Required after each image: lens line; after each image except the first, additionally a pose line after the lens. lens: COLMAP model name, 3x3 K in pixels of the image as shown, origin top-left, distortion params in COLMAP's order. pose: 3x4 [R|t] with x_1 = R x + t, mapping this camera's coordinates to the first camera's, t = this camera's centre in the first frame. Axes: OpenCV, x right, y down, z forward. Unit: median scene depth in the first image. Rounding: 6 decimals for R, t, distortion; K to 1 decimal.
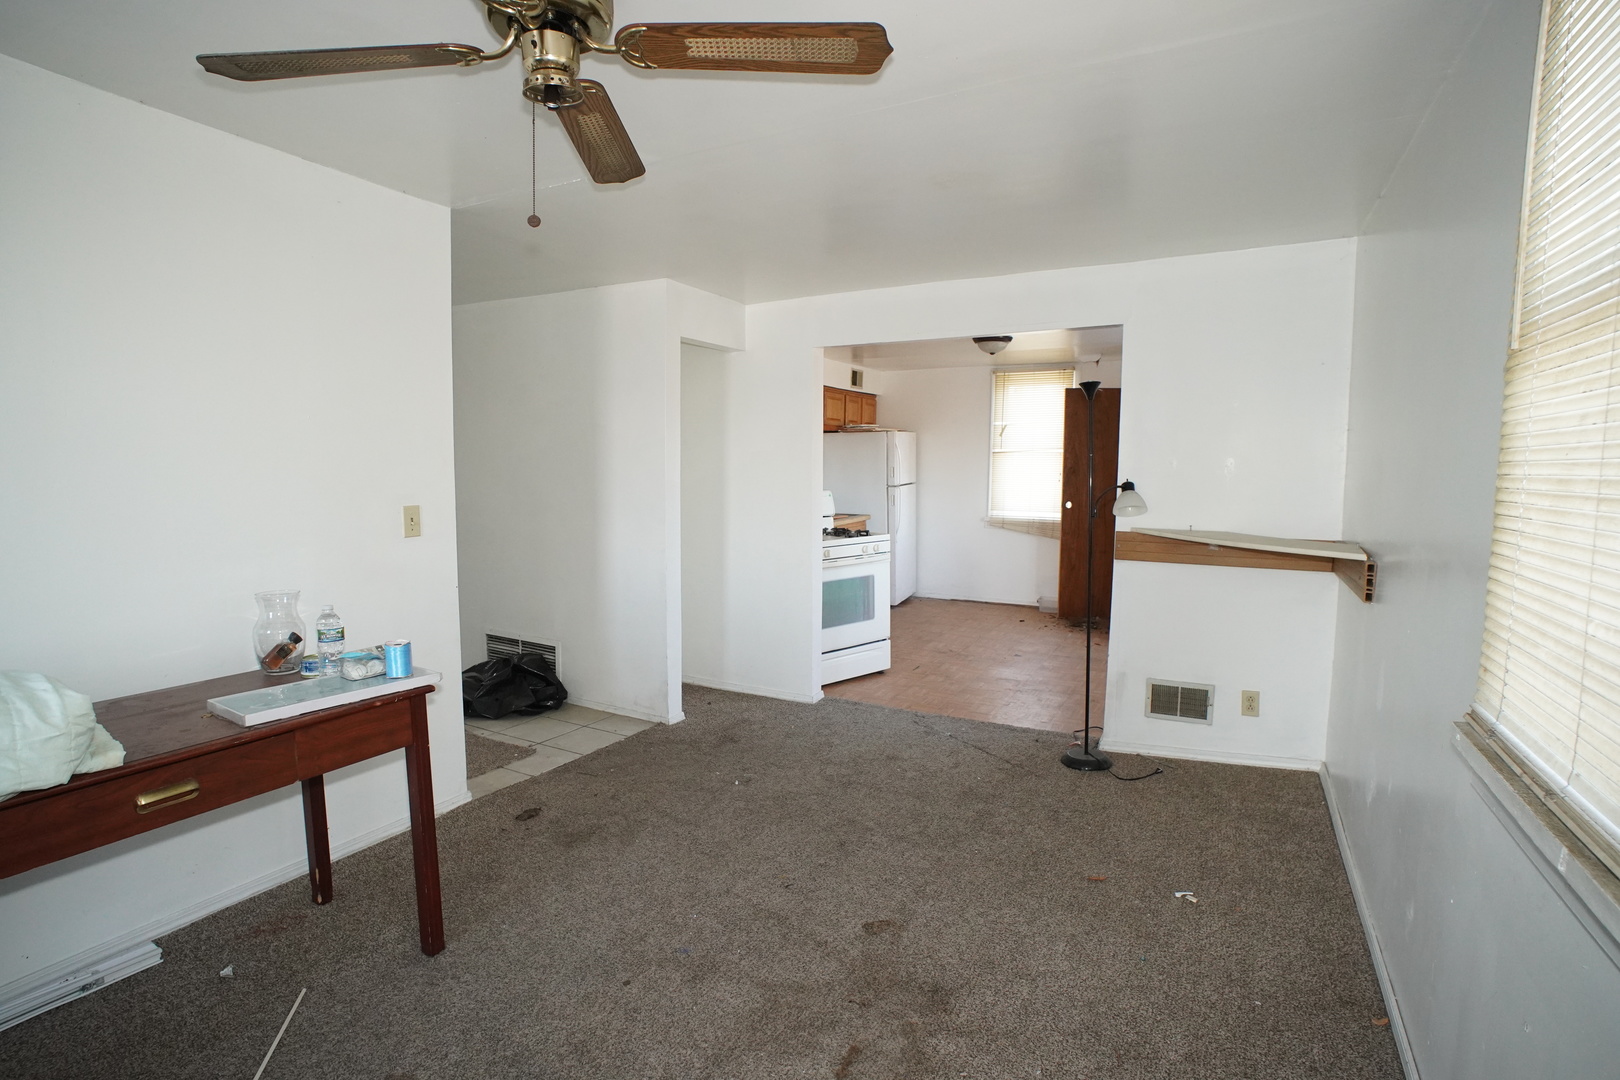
lens RADIAL K [[785.6, 0, 813.3], [0, 785.6, 543.7], [0, 0, 1]] dist [-0.073080, 0.029566]
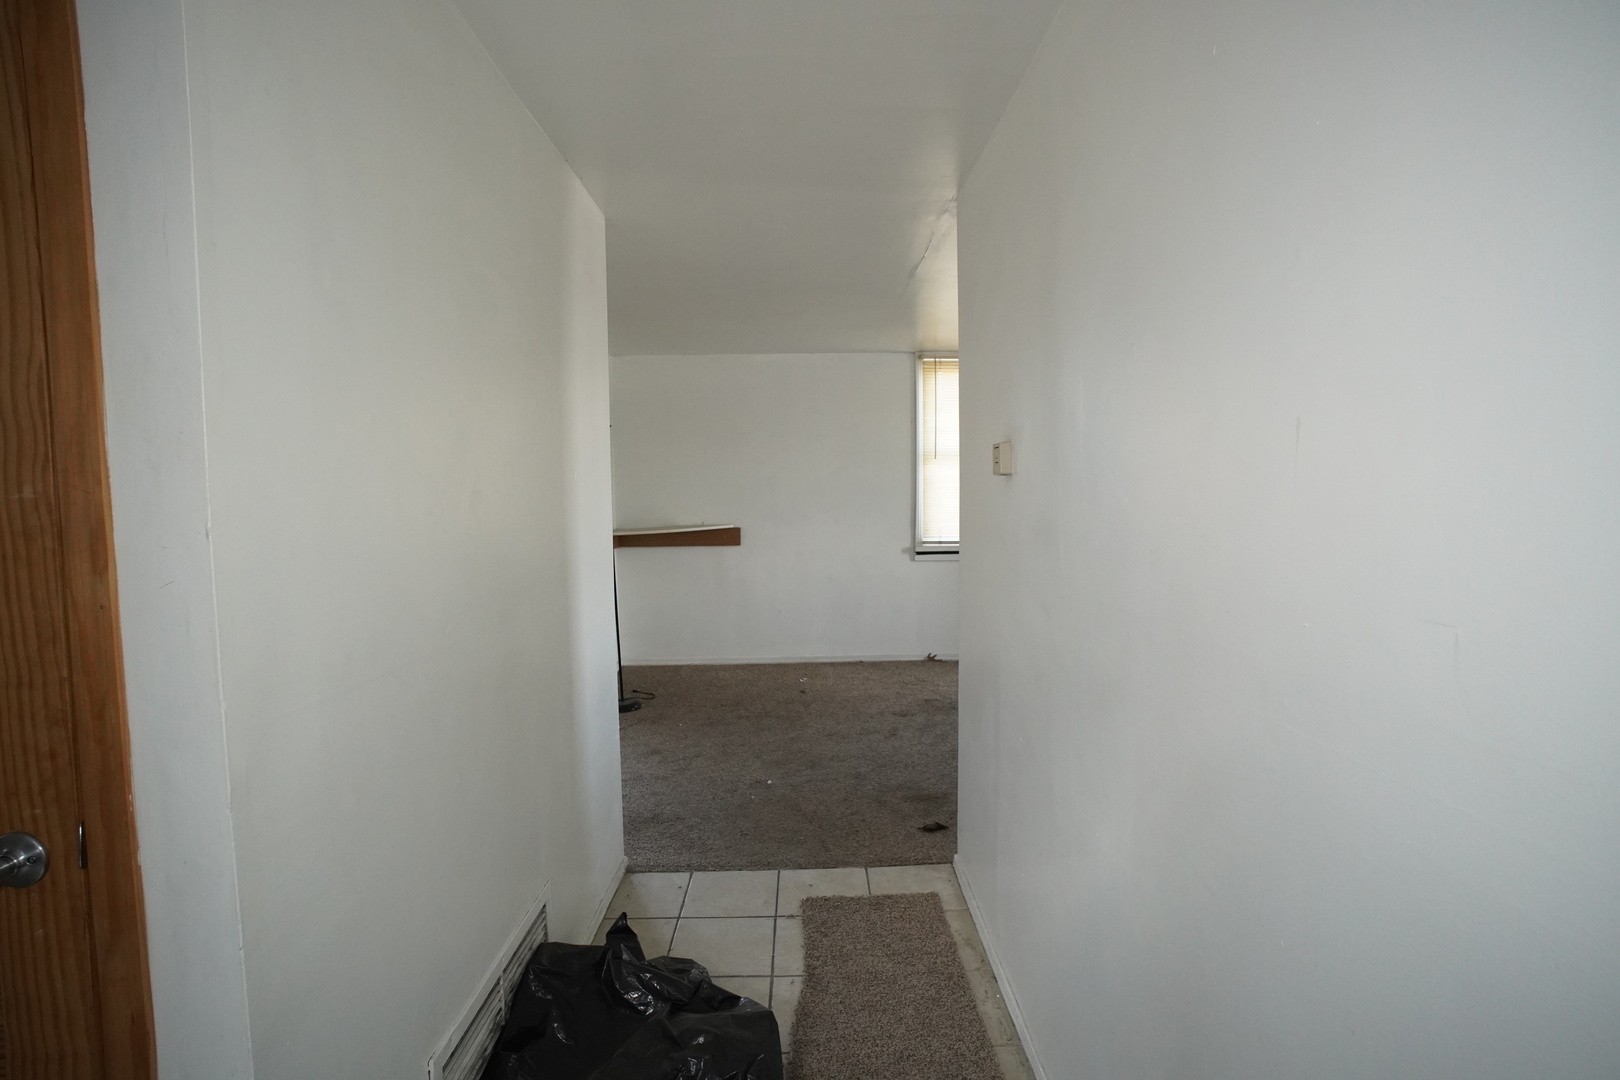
lens RADIAL K [[785.6, 0, 813.3], [0, 785.6, 543.7], [0, 0, 1]] dist [-0.073080, 0.029566]
pose [[-0.477730, -0.080664, 0.874796, -0.727579], [0.089464, 0.986132, 0.139786, -0.118220], [-0.873940, 0.145042, -0.463888, 0.967417]]
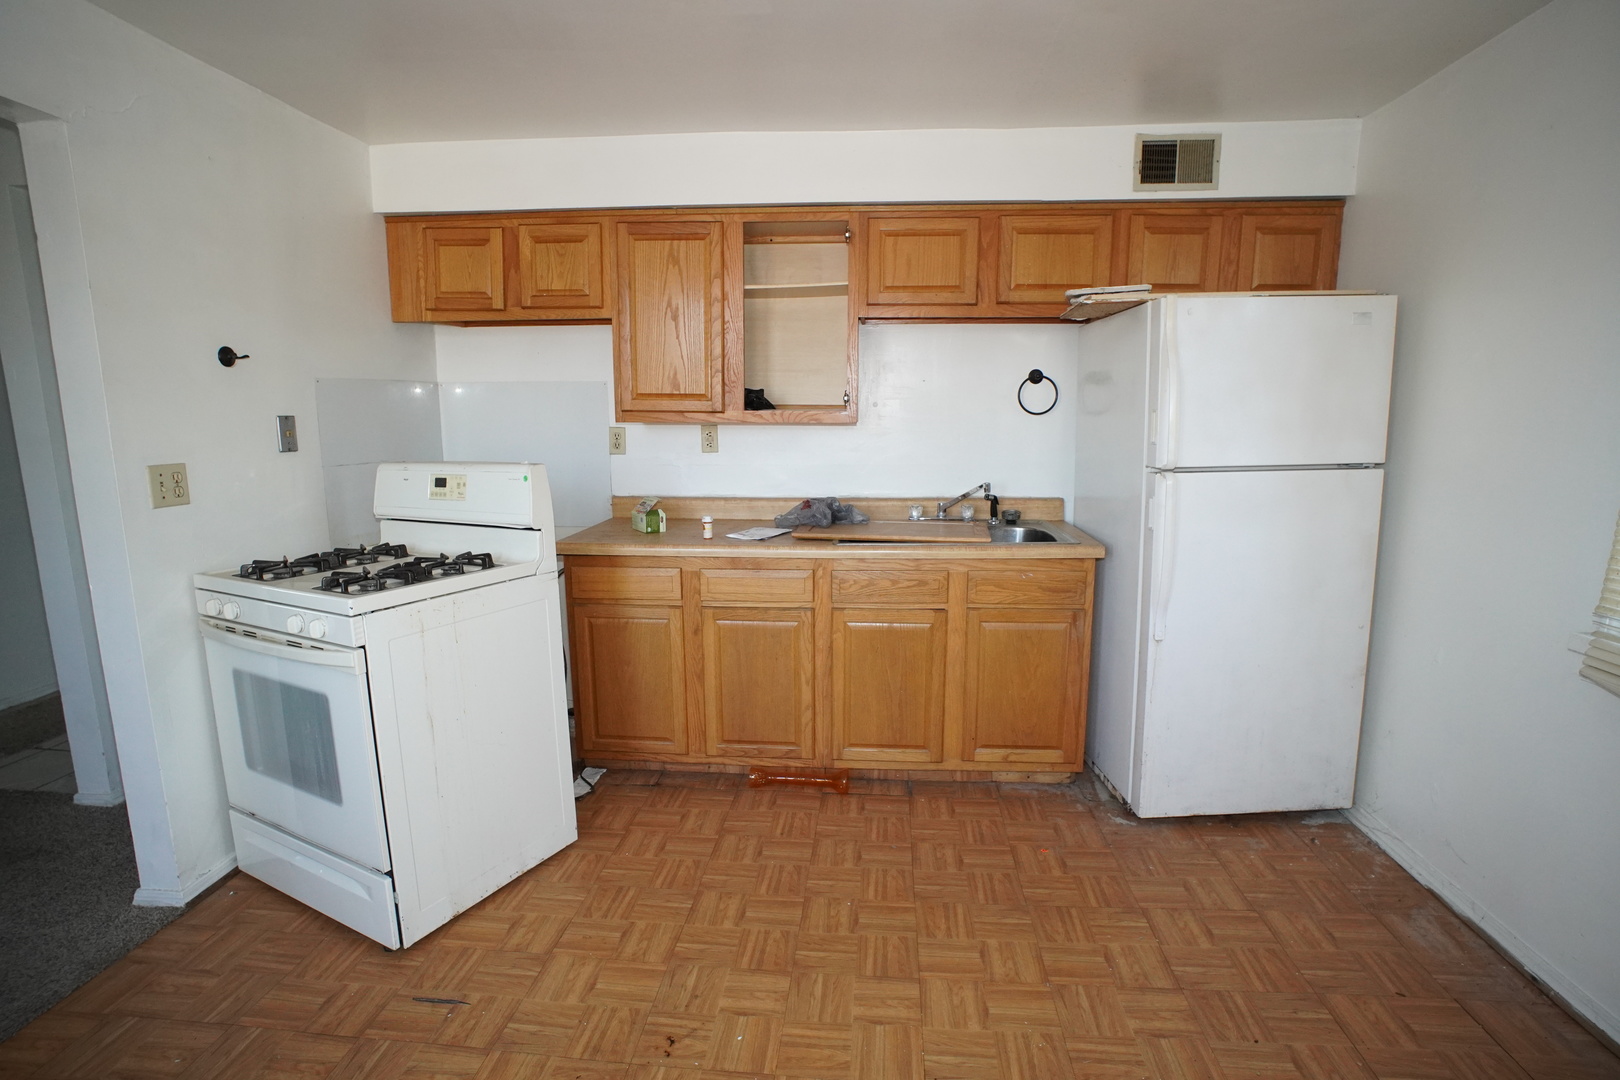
lens RADIAL K [[785.6, 0, 813.3], [0, 785.6, 543.7], [0, 0, 1]] dist [-0.073080, 0.029566]
pose [[0.386925, 0.148656, -0.910050, 0.517300], [-0.091584, 0.988235, 0.122488, -0.104726], [0.917552, 0.035953, 0.395987, 1.115872]]
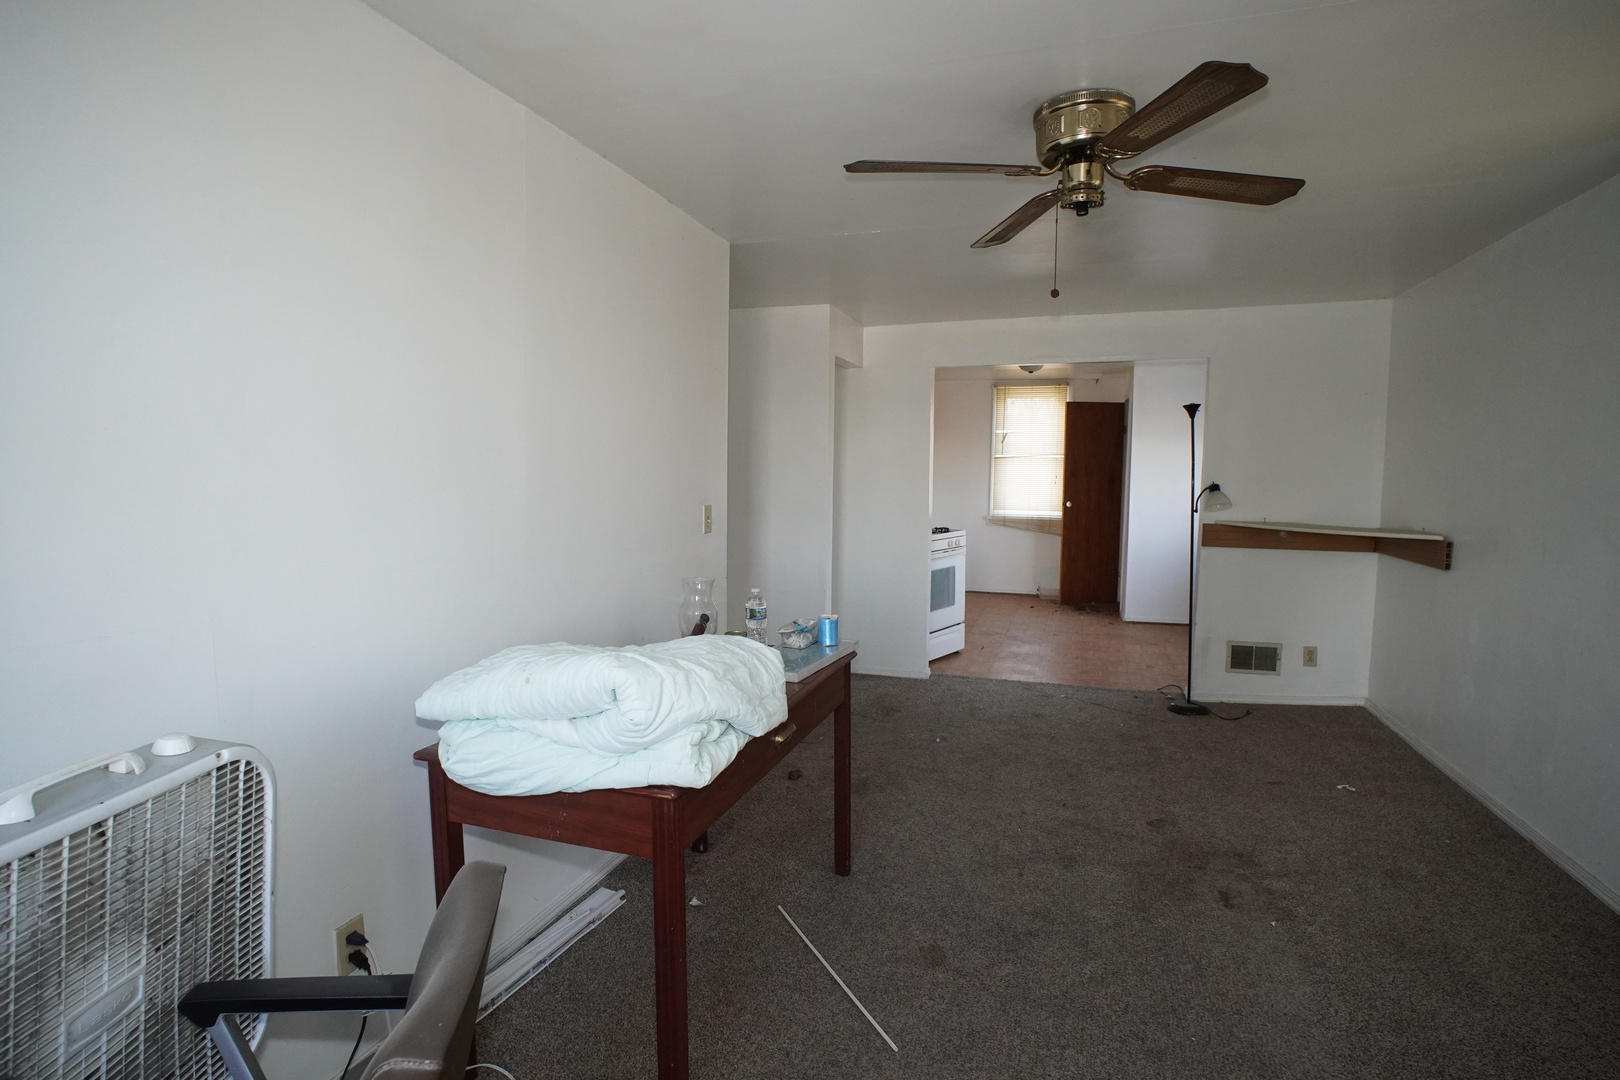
lens RADIAL K [[785.6, 0, 813.3], [0, 785.6, 543.7], [0, 0, 1]] dist [-0.073080, 0.029566]
pose [[0.986612, -0.015287, 0.162364, -0.323740], [0.015897, 0.999871, -0.002460, 0.007026], [-0.162306, 0.005008, 0.986728, -0.090734]]
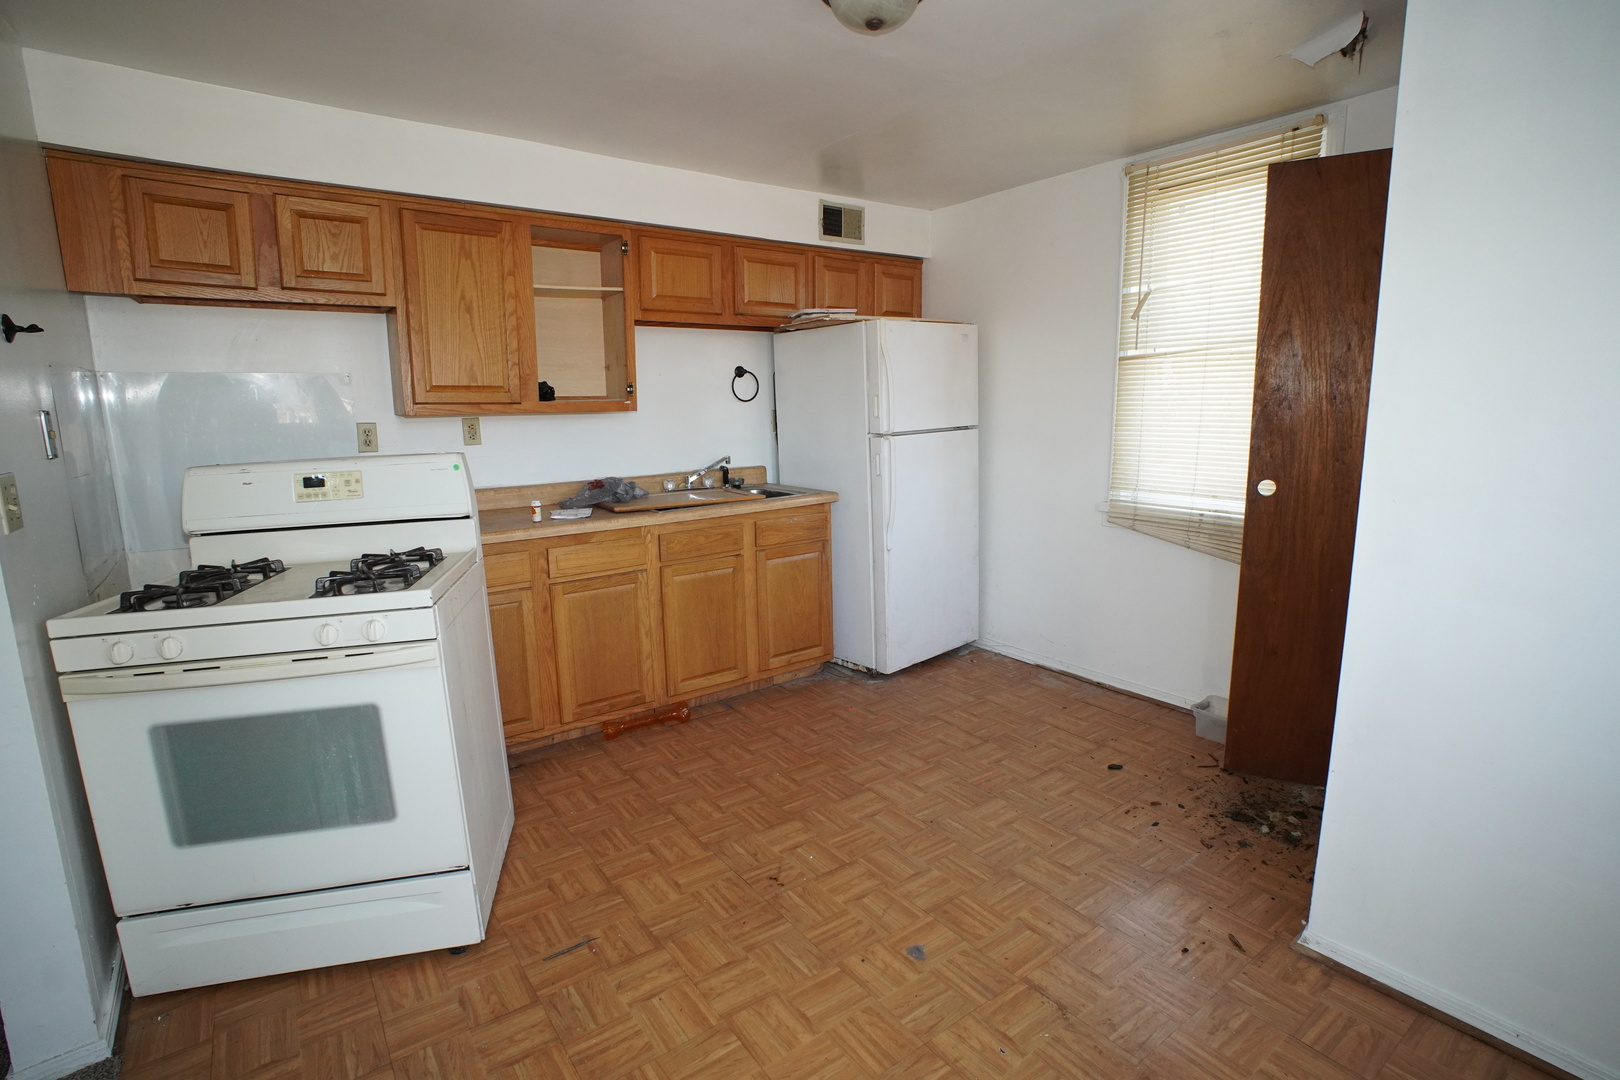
lens RADIAL K [[785.6, 0, 813.3], [0, 785.6, 543.7], [0, 0, 1]] dist [-0.073080, 0.029566]
pose [[0.900523, 0.057913, -0.430934, 0.417448], [-0.024613, 0.996291, 0.082457, -0.068707], [0.434111, -0.063648, 0.898608, 0.815824]]
